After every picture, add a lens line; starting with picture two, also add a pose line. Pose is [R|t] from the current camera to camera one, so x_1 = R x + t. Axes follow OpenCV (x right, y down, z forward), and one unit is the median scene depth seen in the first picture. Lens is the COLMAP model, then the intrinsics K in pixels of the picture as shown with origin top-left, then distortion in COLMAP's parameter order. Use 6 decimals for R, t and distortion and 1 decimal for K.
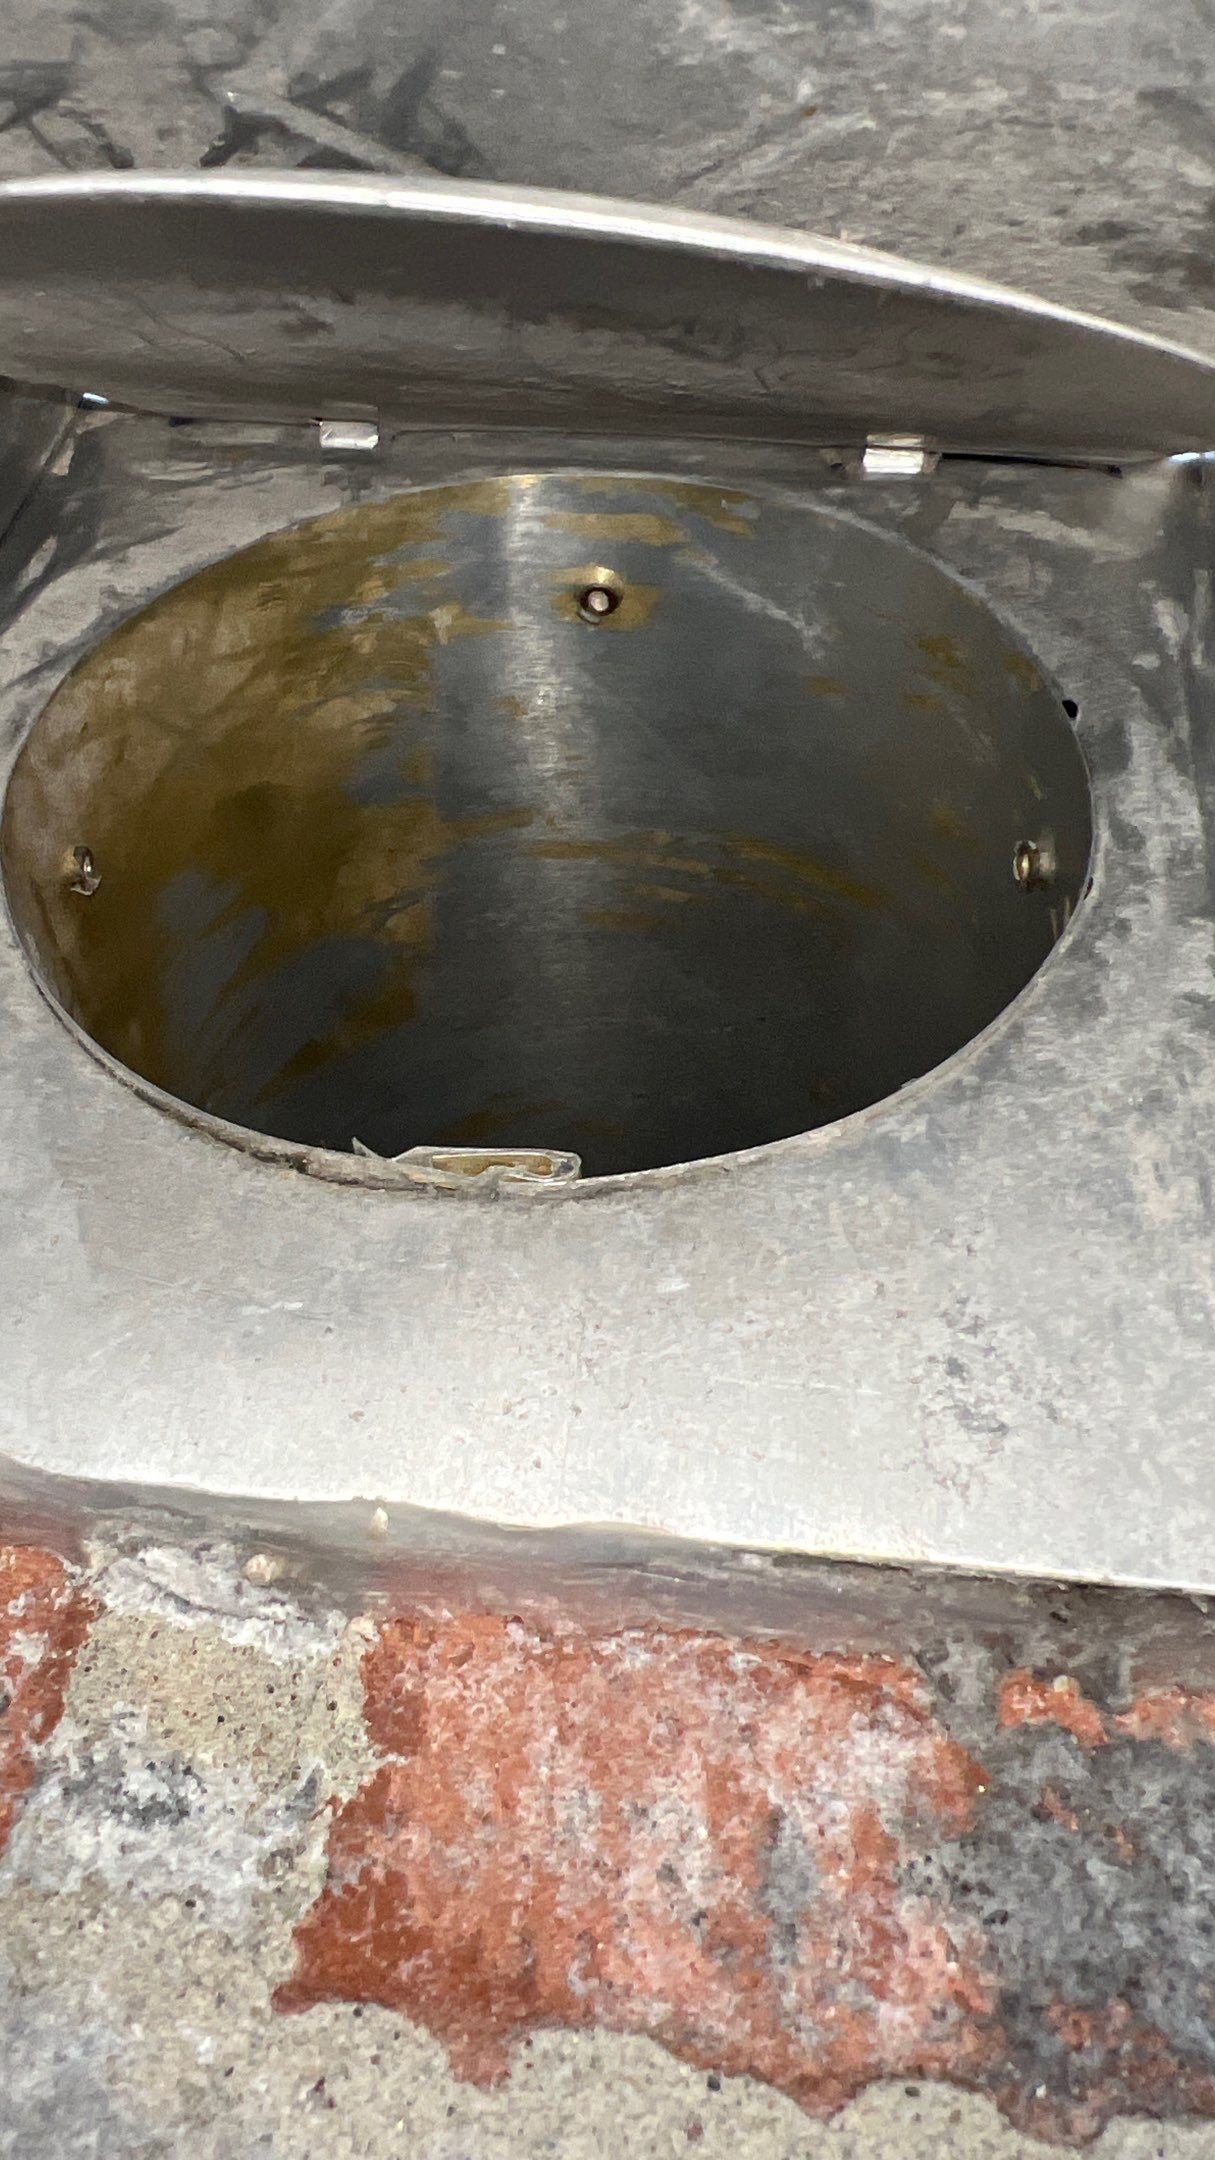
lens RADIAL K [[1585.4, 0, 607.5], [0, 1585.4, 1080.0], [0, 0, 1]] dist [0.000505, 0.000982]
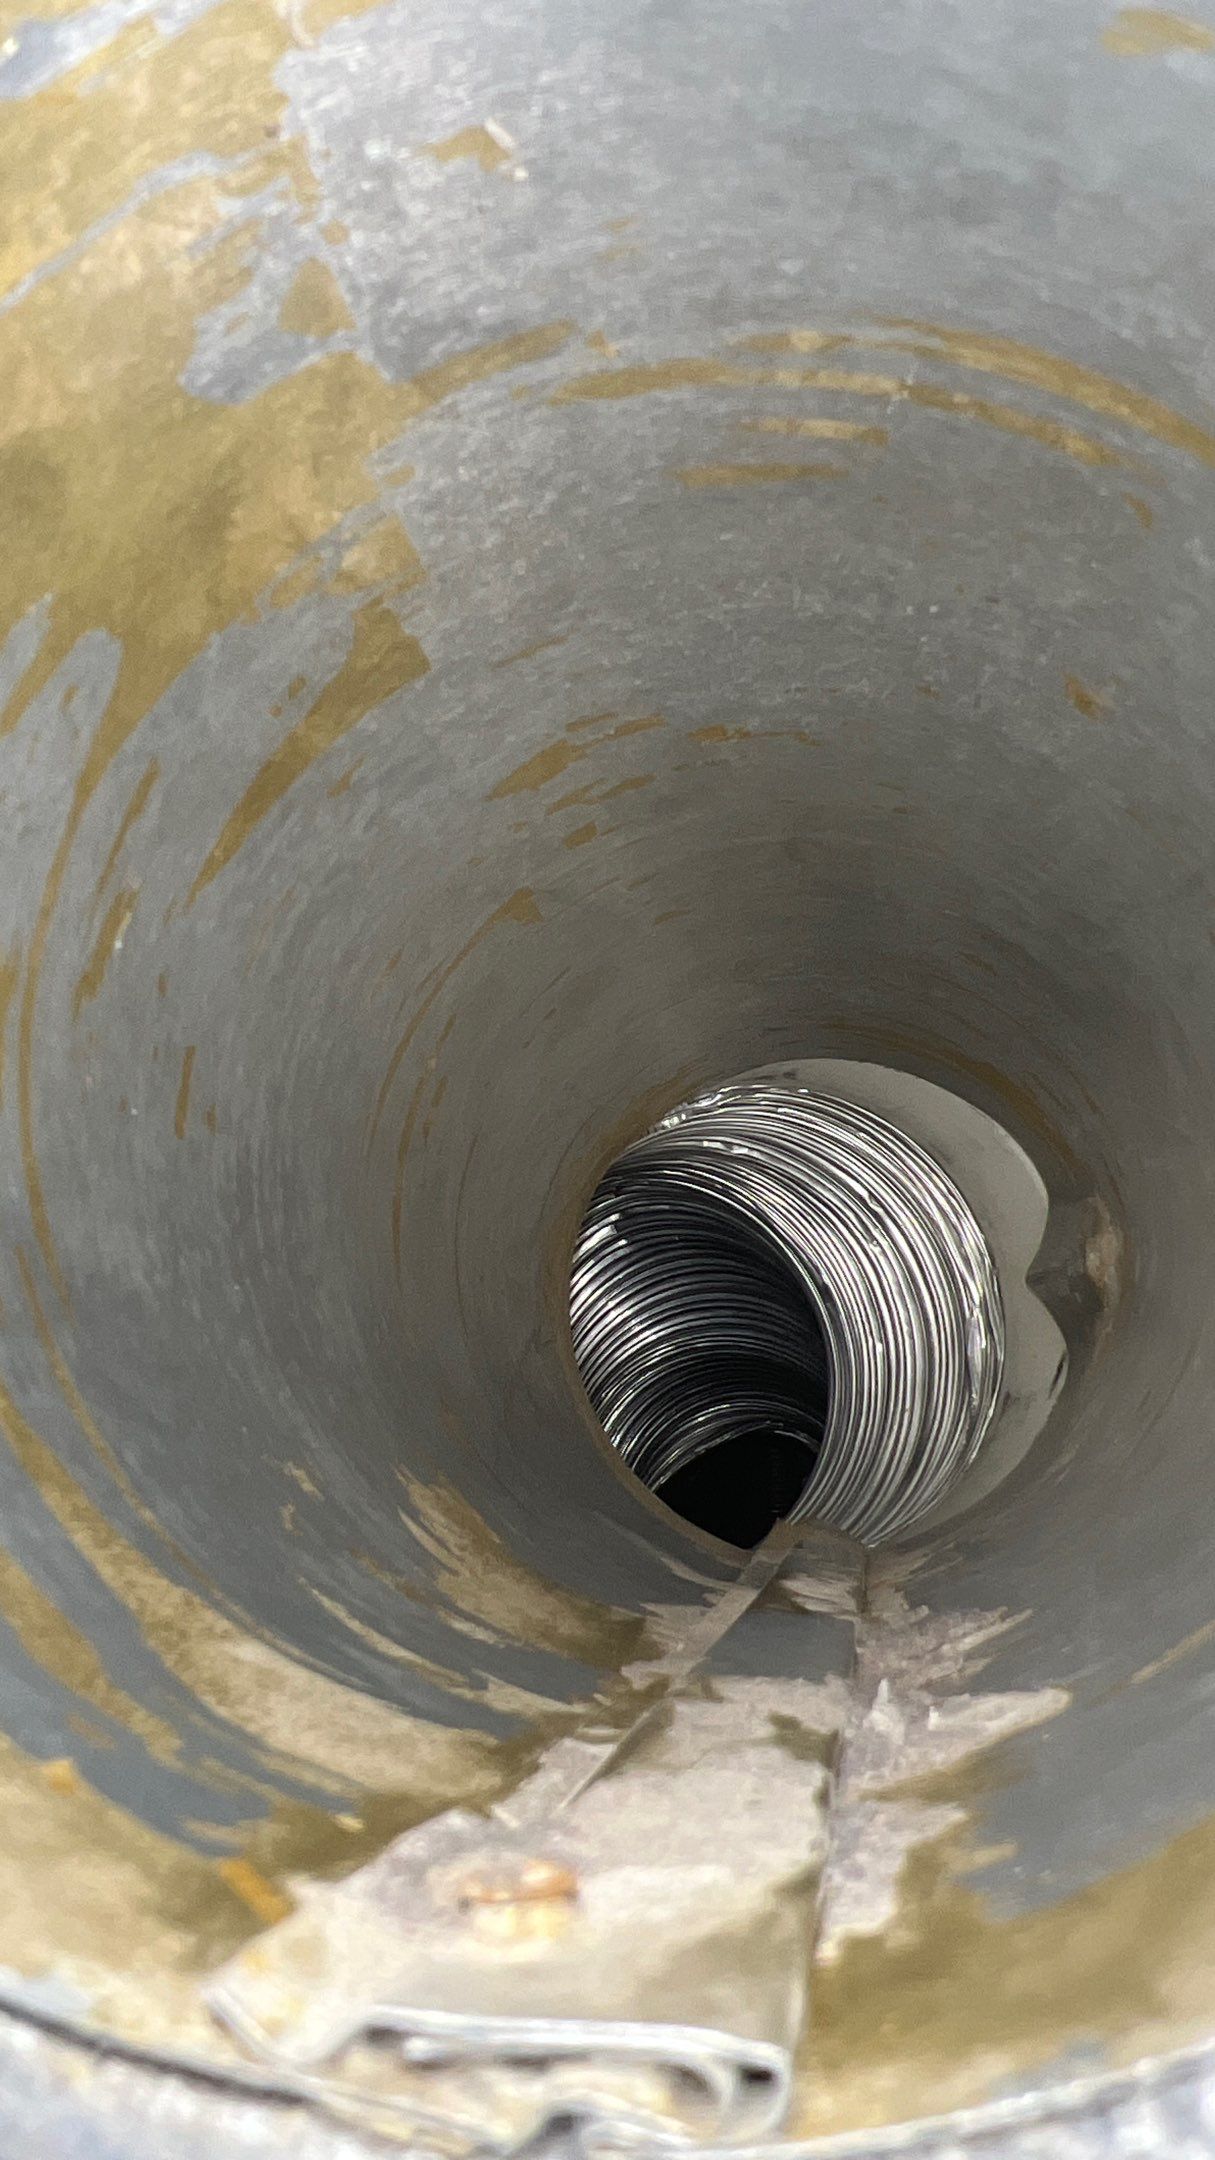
lens RADIAL K [[1608.0, 0, 617.4], [0, 1608.0, 1063.9], [0, 0, 1]] dist [-0.008311, 0.001120]
pose [[0.989205, -0.101721, -0.105485, 0.004398], [0.137610, 0.892263, 0.430035, -0.205619], [0.050377, -0.439909, 0.896628, 0.472632]]
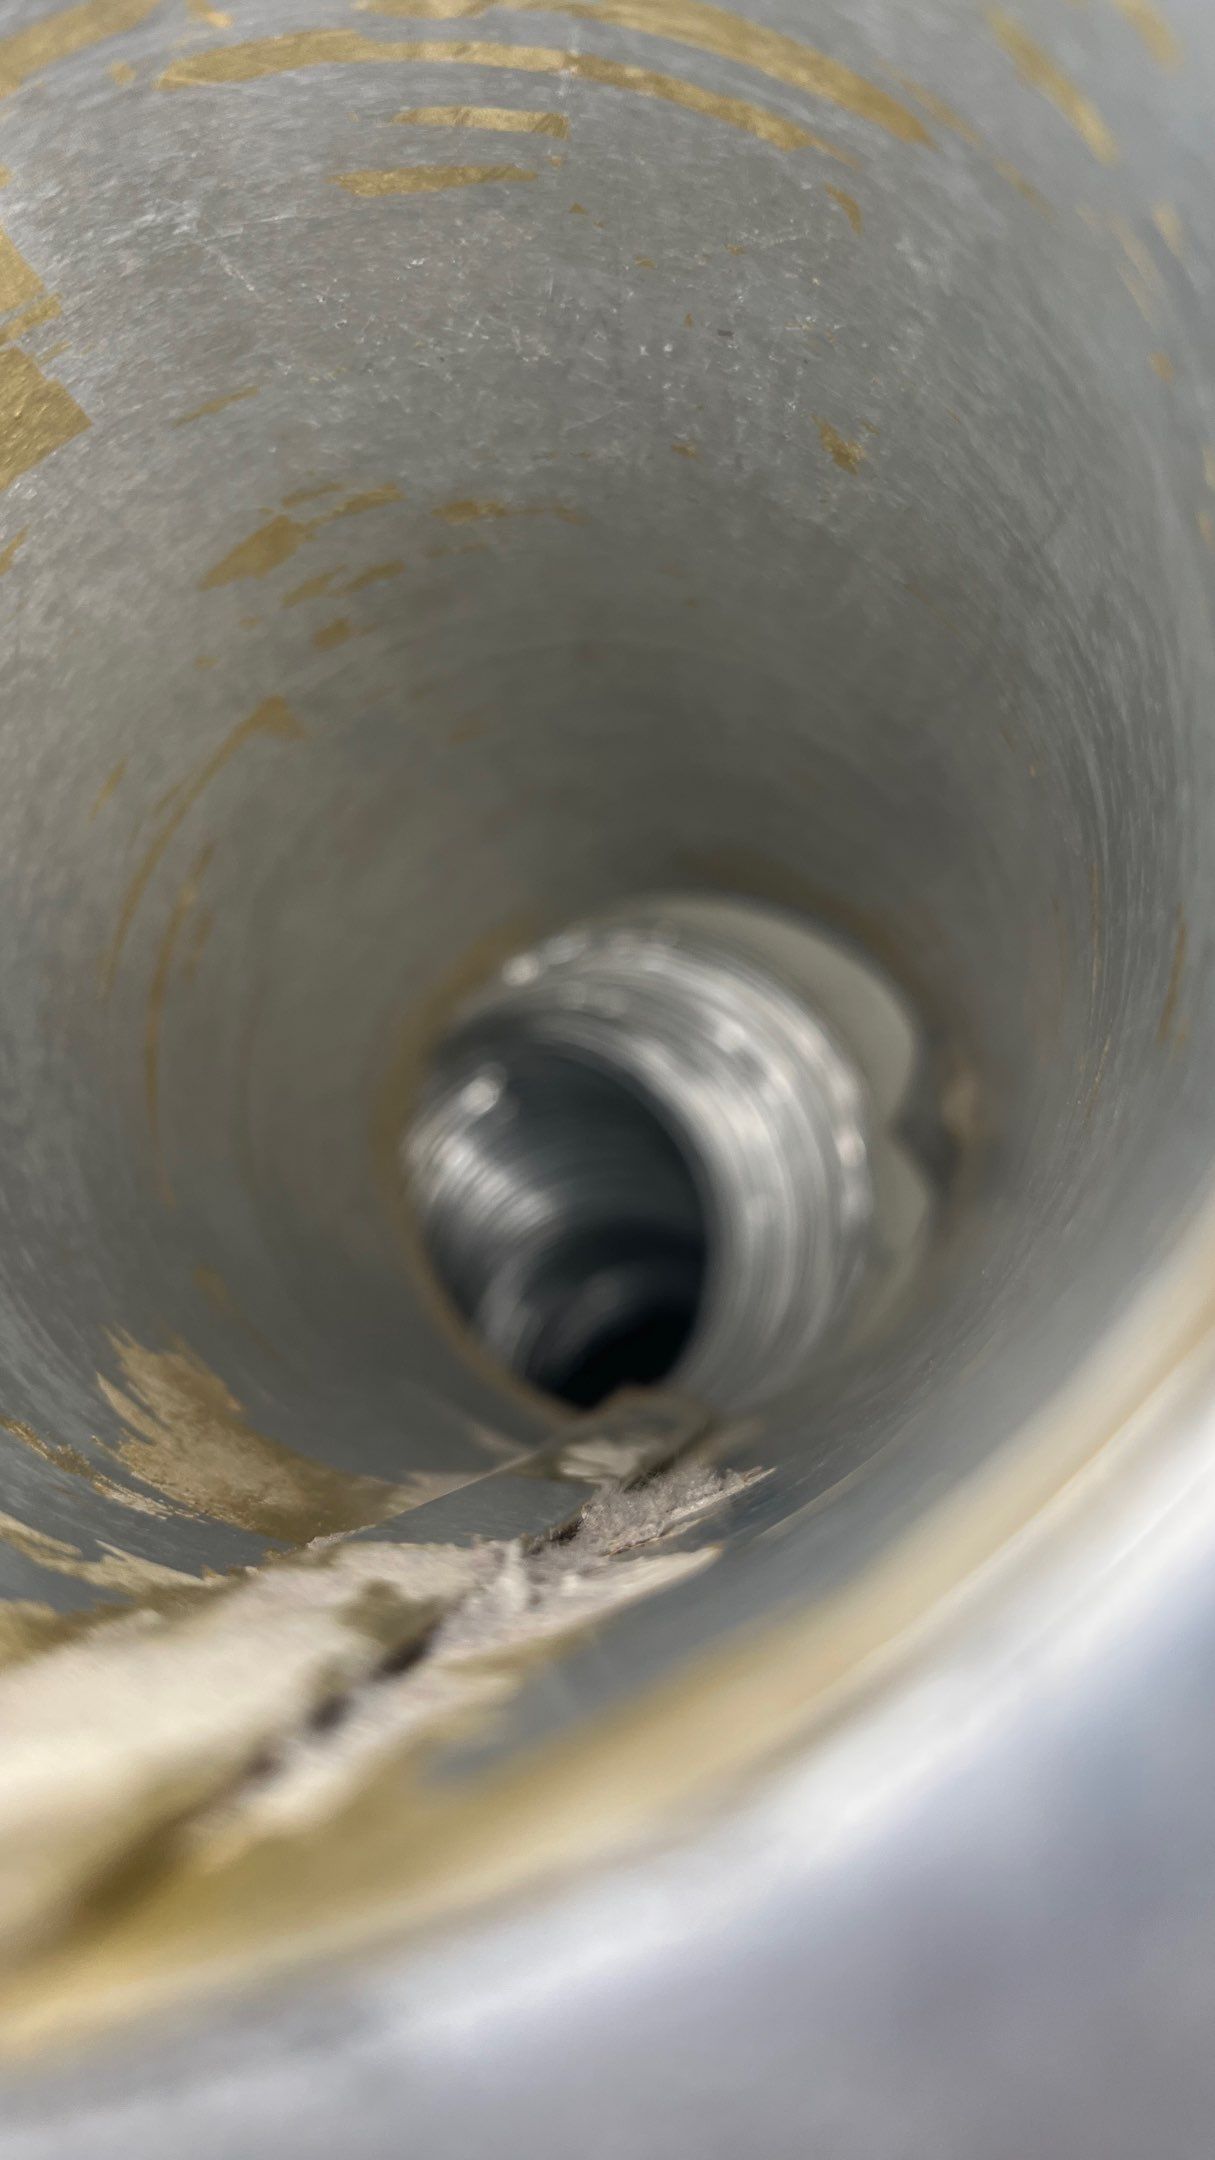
lens RADIAL K [[1687.9, 0, 607.5], [0, 1687.9, 1080.0], [0, 0, 1]] dist [-0.052841, -0.000824]
pose [[0.990215, -0.111230, -0.084274, 0.099224], [0.138793, 0.847784, 0.511858, -0.147456], [0.014512, -0.518546, 0.854927, 0.511491]]
